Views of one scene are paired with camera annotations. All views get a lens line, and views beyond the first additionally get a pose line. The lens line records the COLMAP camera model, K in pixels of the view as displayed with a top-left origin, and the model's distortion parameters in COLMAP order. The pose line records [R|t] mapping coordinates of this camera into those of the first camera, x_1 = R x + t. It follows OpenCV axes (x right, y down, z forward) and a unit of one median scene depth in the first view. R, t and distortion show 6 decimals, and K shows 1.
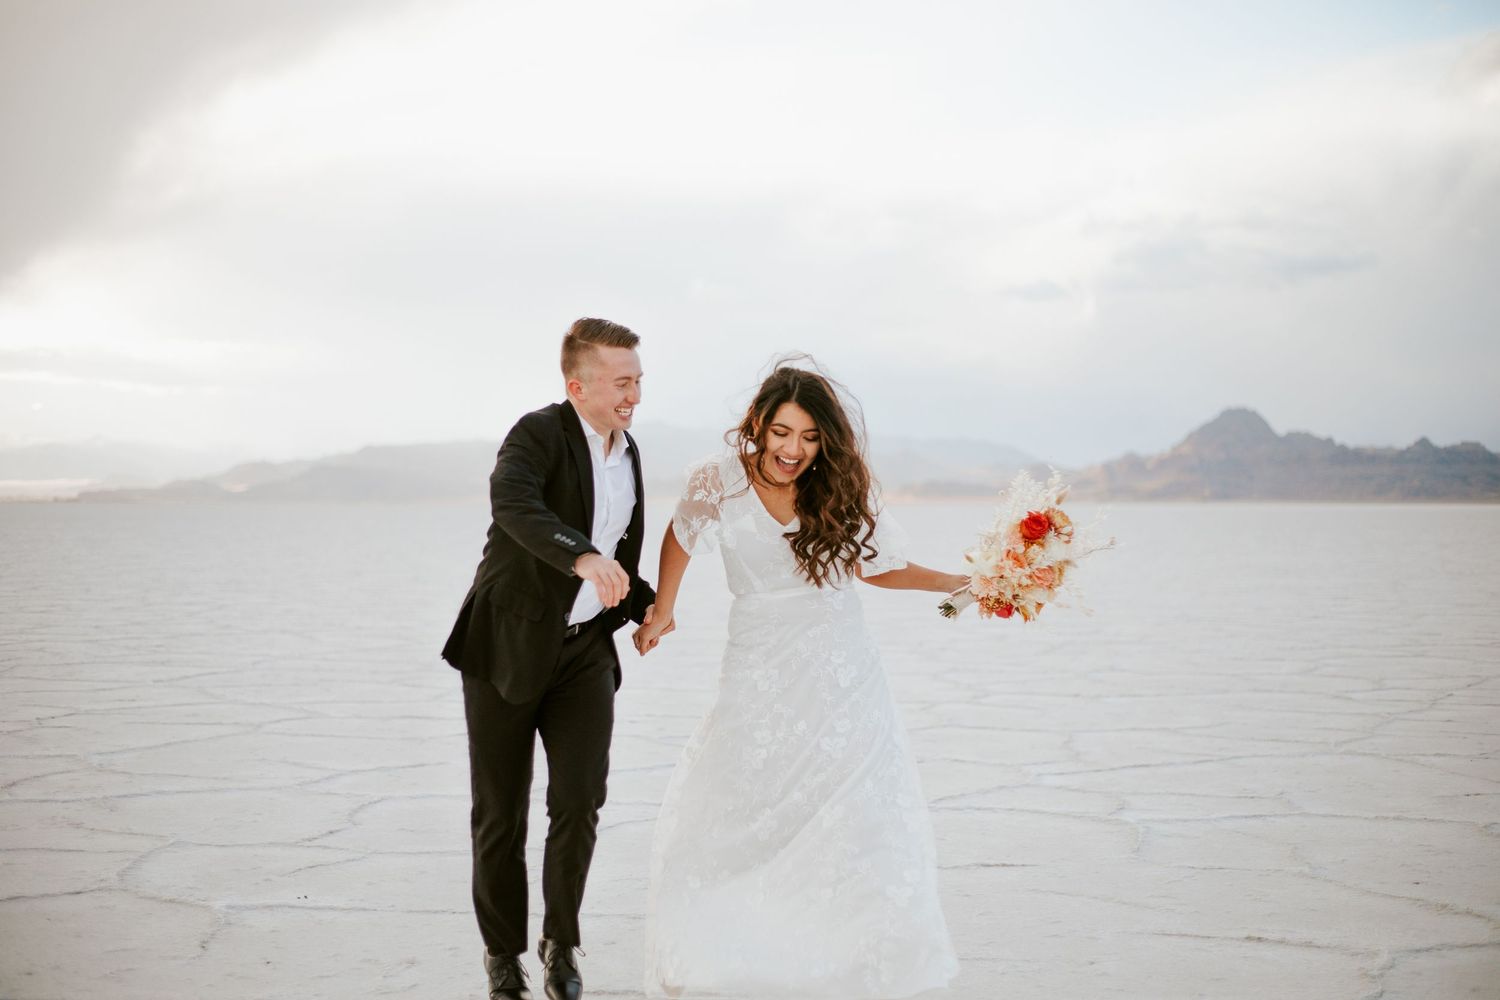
lens RADIAL K [[2130.5, 0, 750.0], [0, 2130.5, 500.0], [0, 0, 1]] dist [-0.111923, -0.039213]
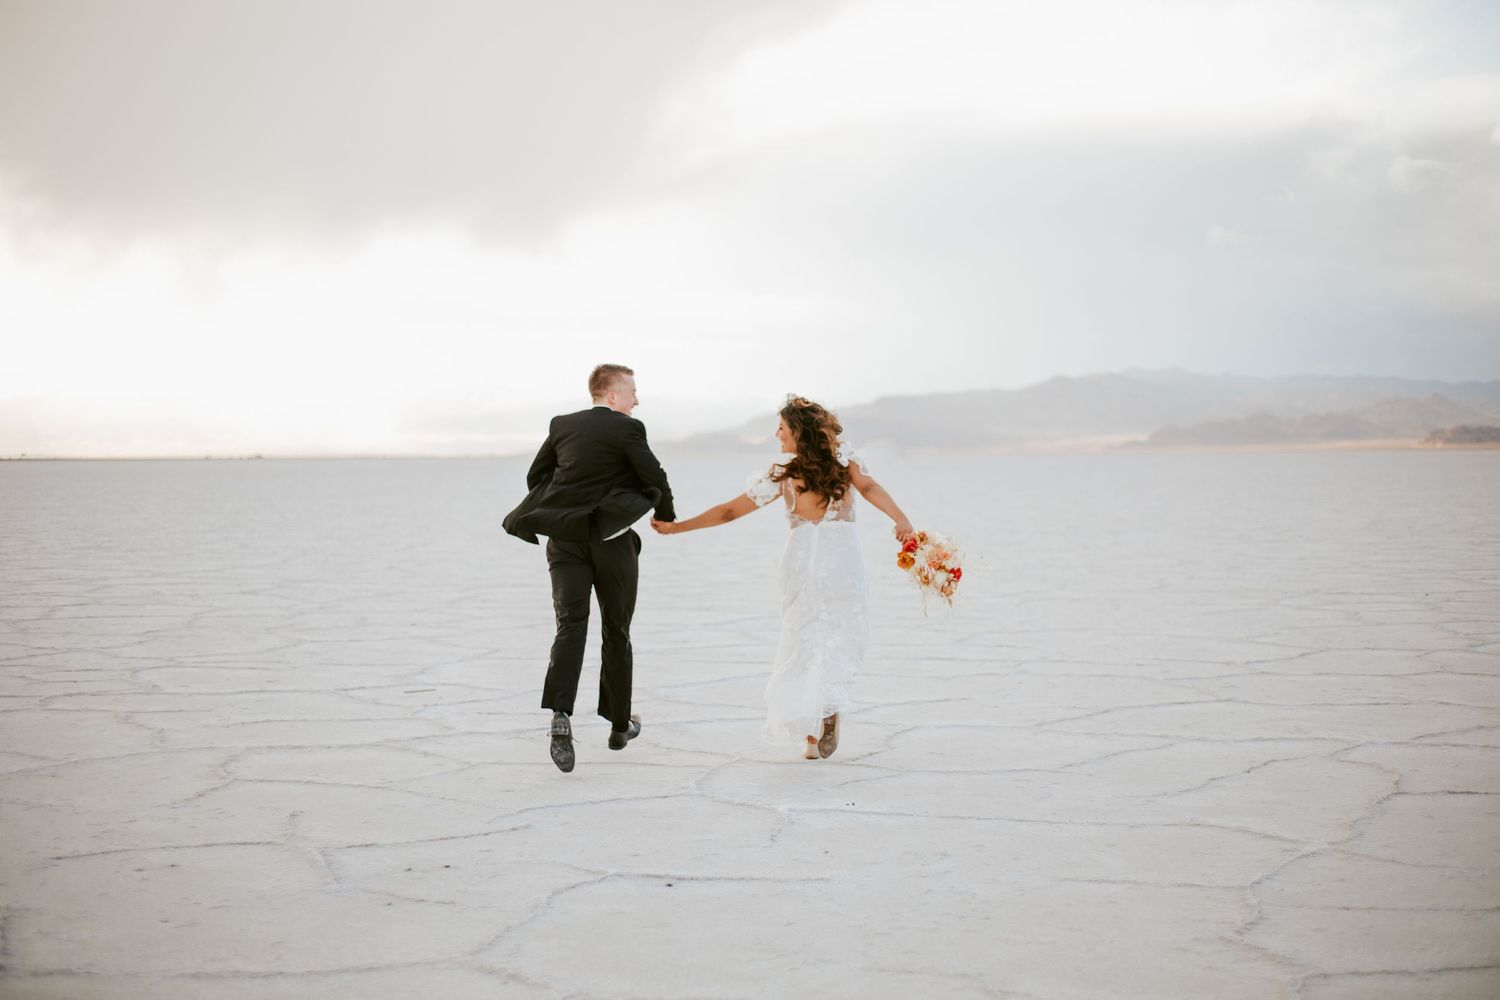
lens RADIAL K [[2130.5, 0, 750.0], [0, 2130.5, 500.0], [0, 0, 1]] dist [-0.111923, -0.039213]
pose [[0.971055, -0.002970, -0.238837, 0.014041], [0.008591, 0.999710, 0.022500, -0.007481], [0.238701, -0.023900, 0.970799, -0.126568]]
